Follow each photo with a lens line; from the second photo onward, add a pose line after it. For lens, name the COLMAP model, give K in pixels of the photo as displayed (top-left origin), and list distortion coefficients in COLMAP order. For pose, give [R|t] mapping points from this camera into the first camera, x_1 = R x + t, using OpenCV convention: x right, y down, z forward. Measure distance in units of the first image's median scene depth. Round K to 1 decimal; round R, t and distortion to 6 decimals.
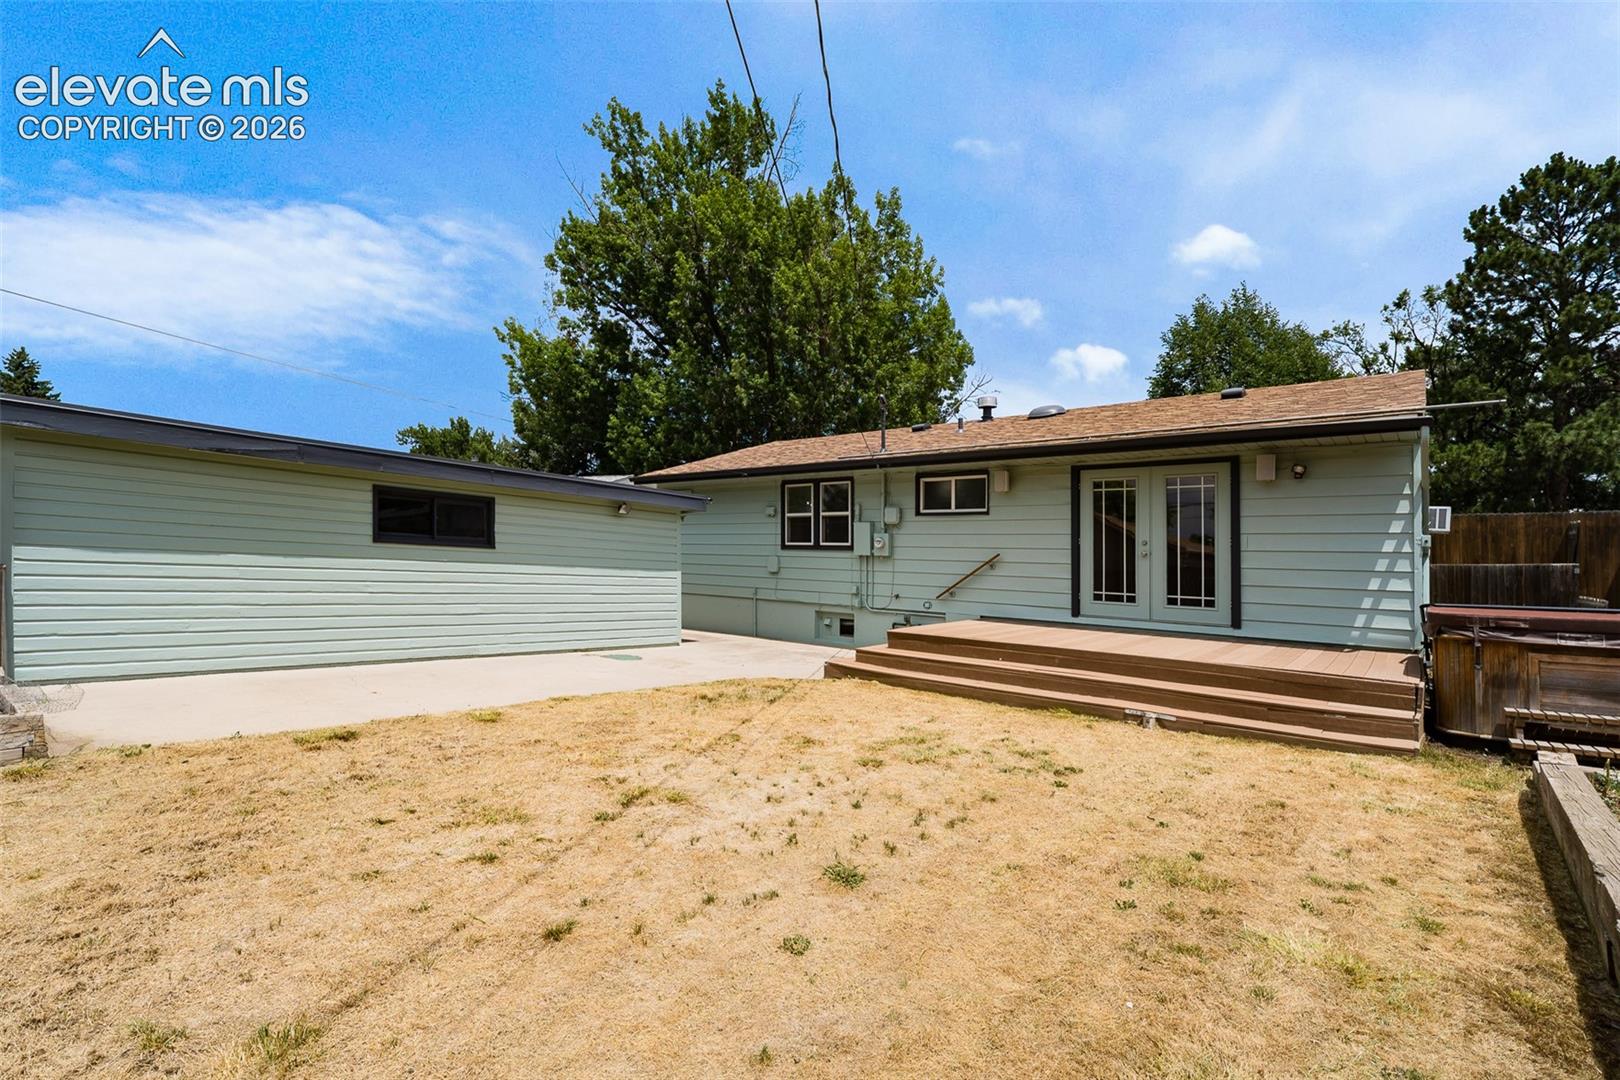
lens RADIAL K [[713.7, 0, 786.9], [0, 713.7, 538.0], [0, 0, 1]] dist [0.000076, -0.000337]
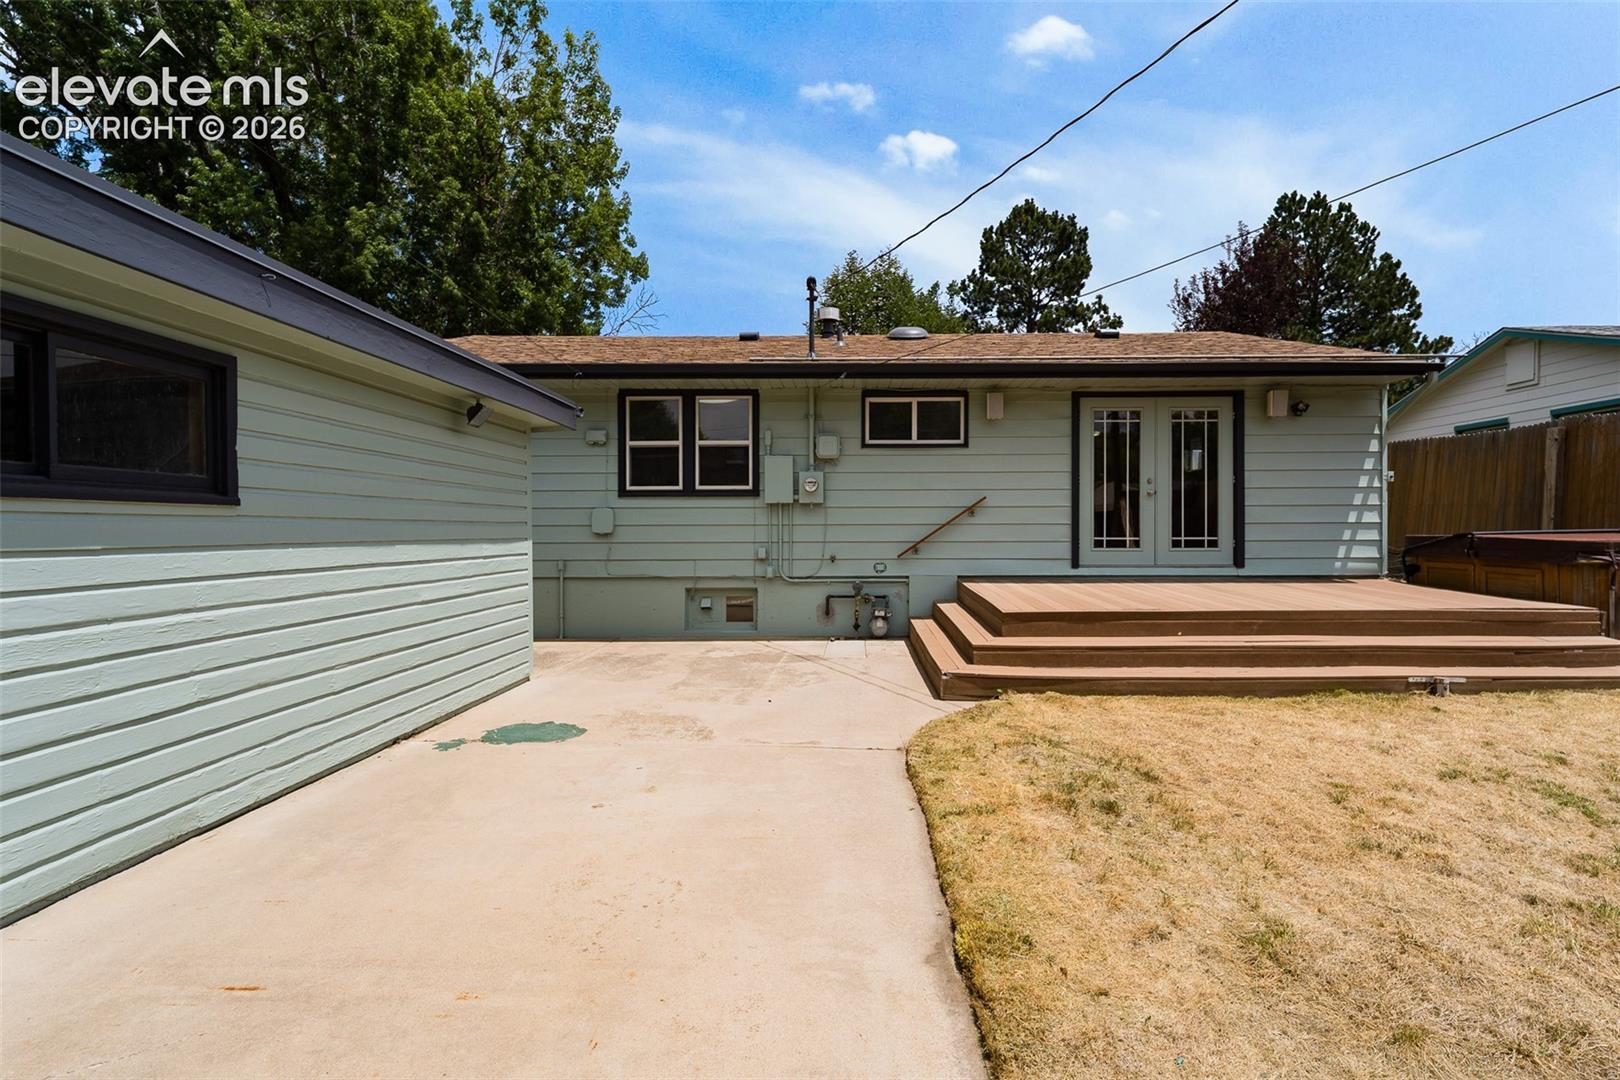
lens RADIAL K [[728.2, 0, 793.2], [0, 728.2, 487.2], [0, 0, 1]] dist [0.000455, -0.000264]
pose [[0.768796, -0.008807, 0.639434, -0.426091], [0.006982, 0.999961, 0.005377, 0.006277], [-0.639456, 0.000331, 0.768827, 0.559953]]
